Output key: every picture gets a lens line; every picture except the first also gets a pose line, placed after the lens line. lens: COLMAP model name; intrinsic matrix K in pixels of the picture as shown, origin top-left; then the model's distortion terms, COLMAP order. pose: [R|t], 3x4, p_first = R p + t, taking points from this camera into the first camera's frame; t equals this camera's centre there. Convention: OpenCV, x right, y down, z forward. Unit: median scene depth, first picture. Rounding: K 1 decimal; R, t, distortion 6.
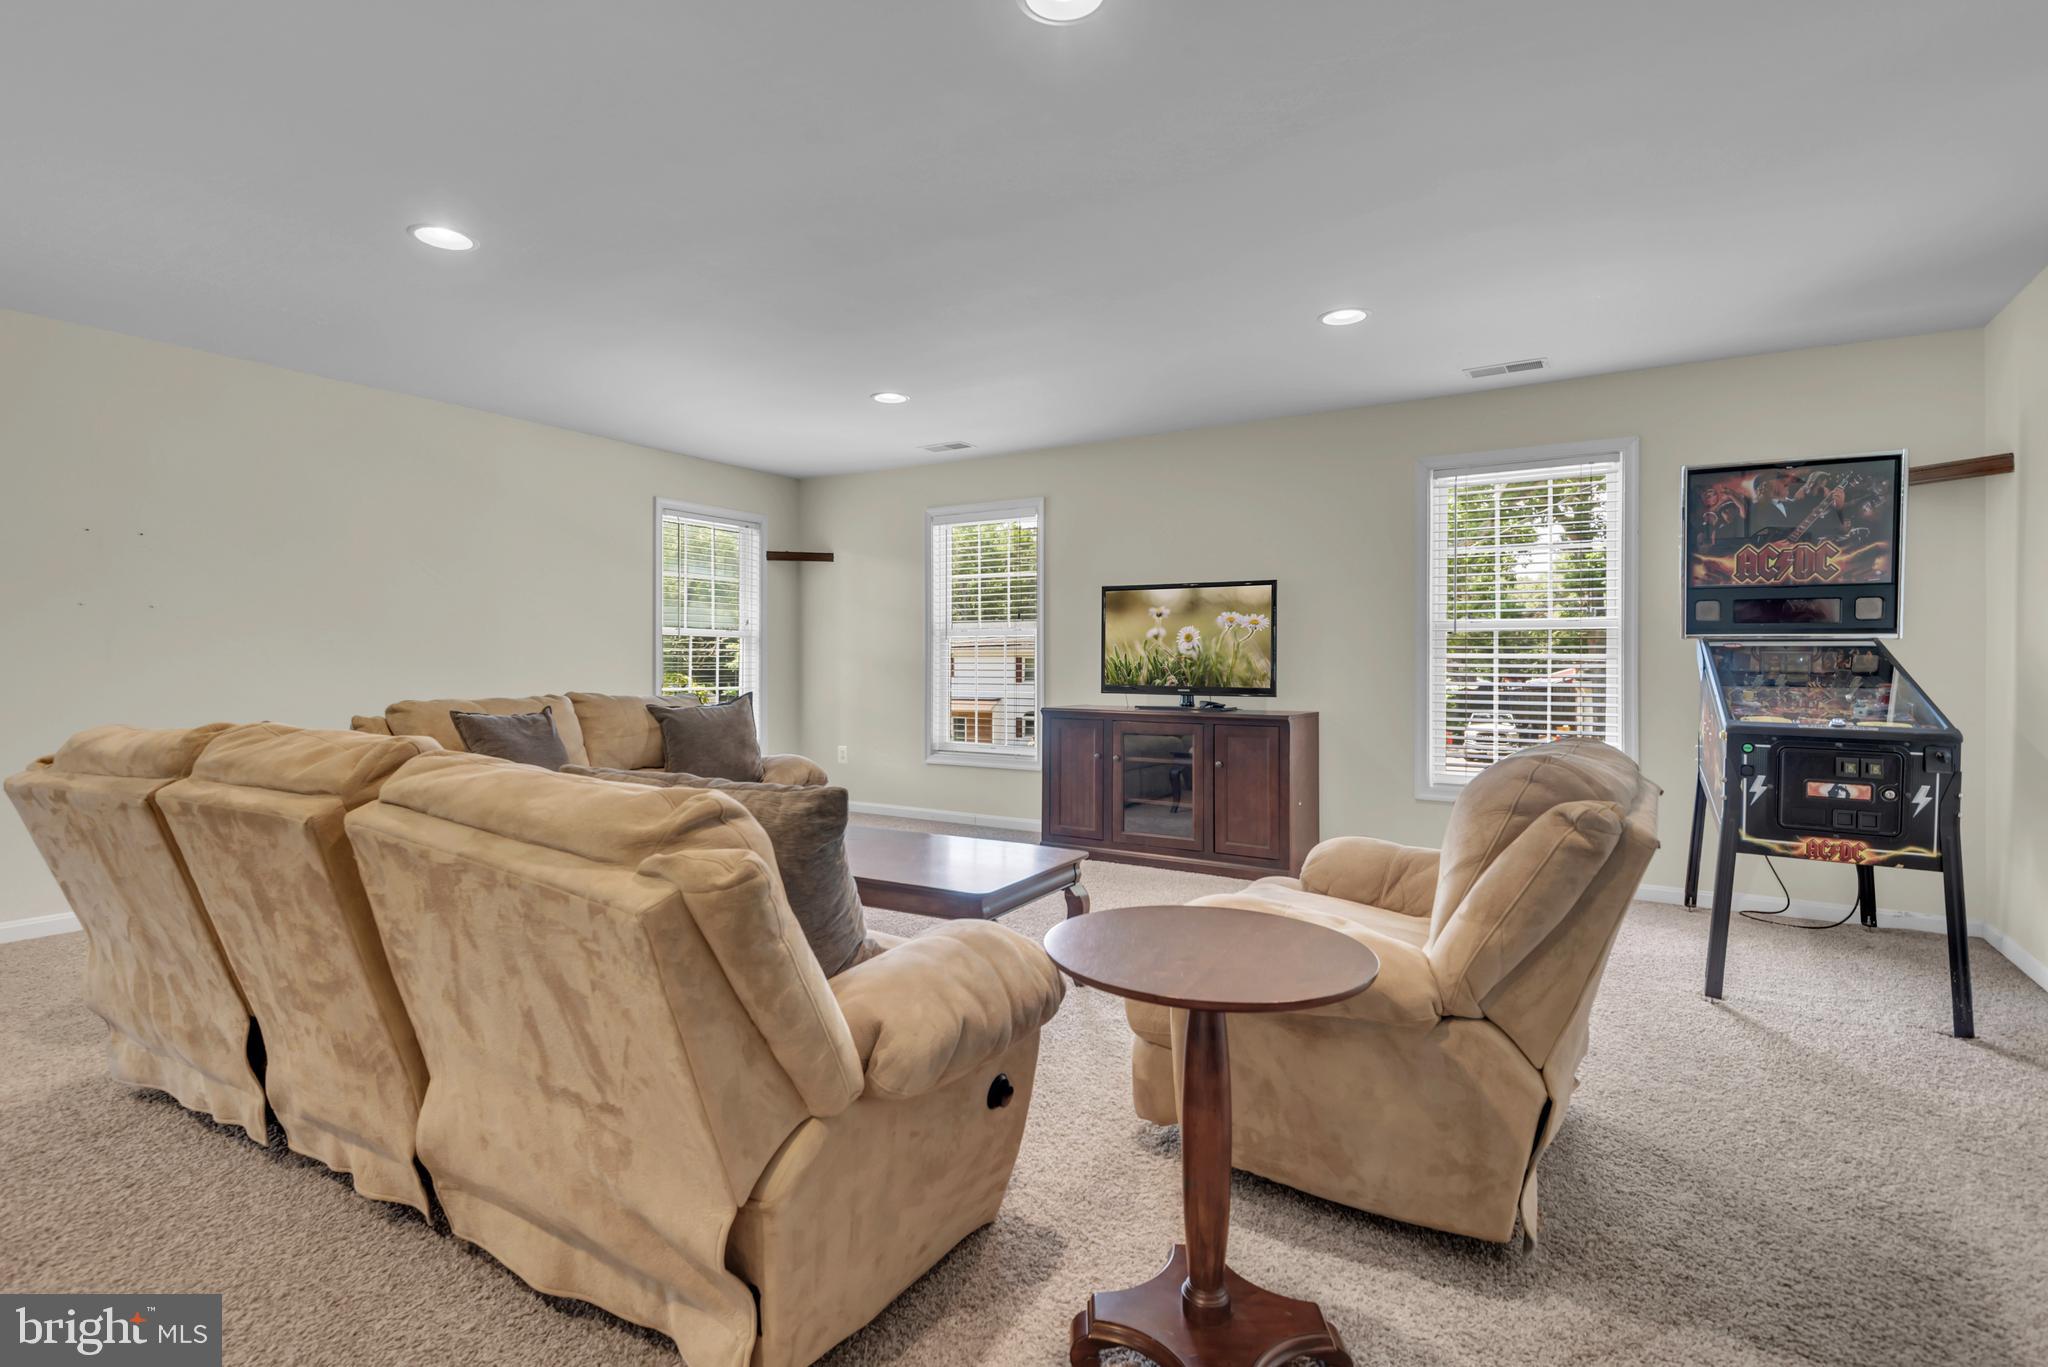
lens RADIAL K [[935.0, 0, 1044.5], [0, 935.0, 652.2], [0, 0, 1]] dist [0.008028, -0.001833]
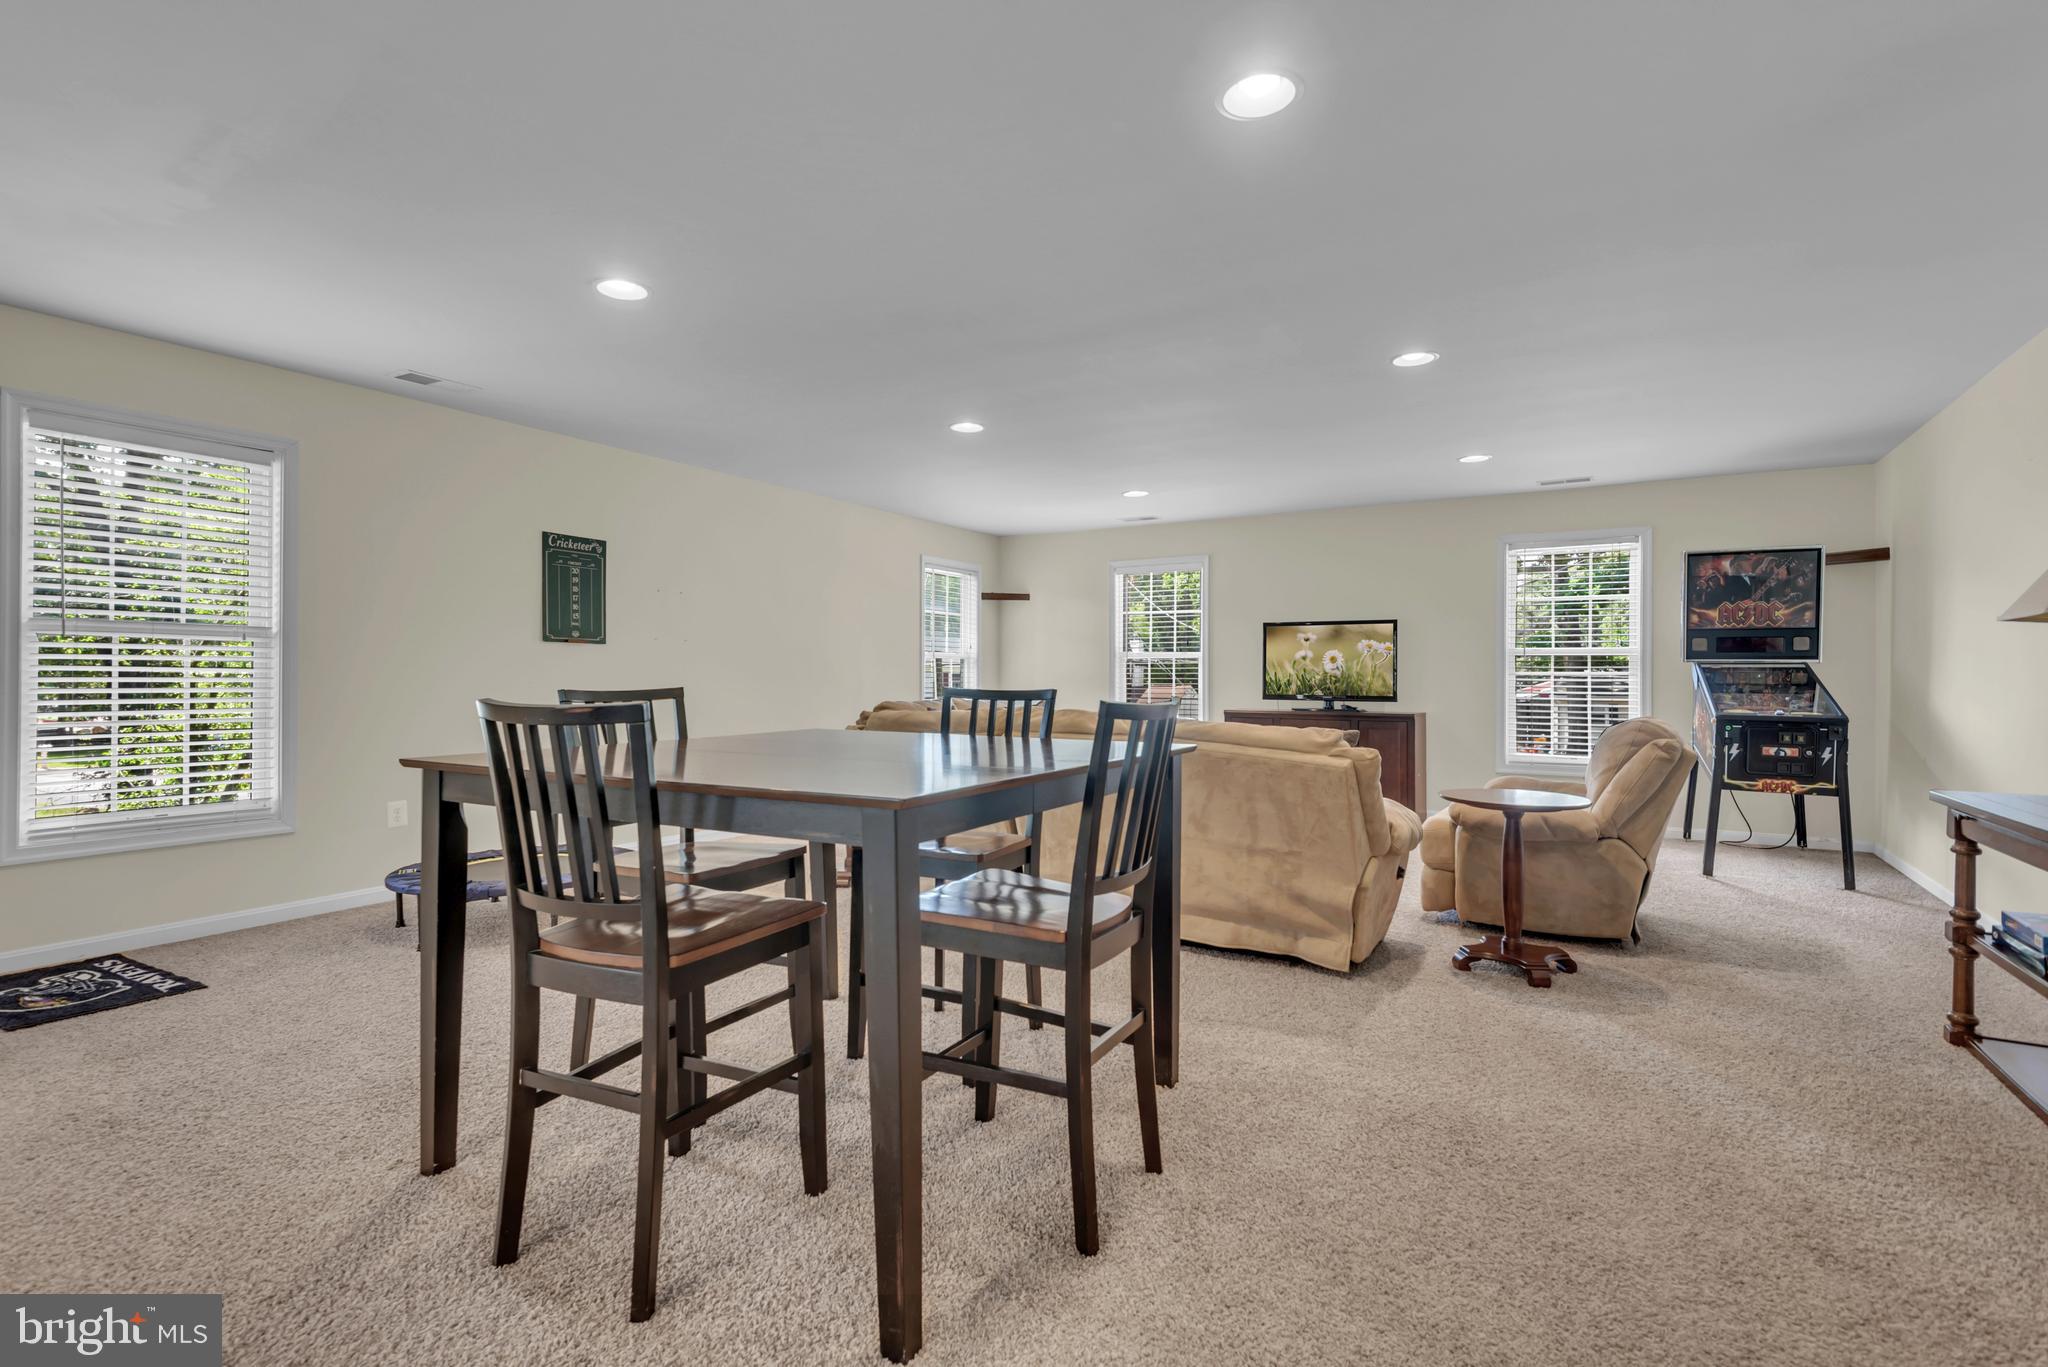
lens RADIAL K [[935.0, 0, 1034.8], [0, 935.0, 668.6], [0, 0, 1]] dist [0.008028, -0.001833]
pose [[0.999777, 0.000754, 0.021102, -0.442780], [-0.000767, 1.000000, 0.000592, -0.004358], [-0.021101, -0.000608, 0.999777, -0.549056]]
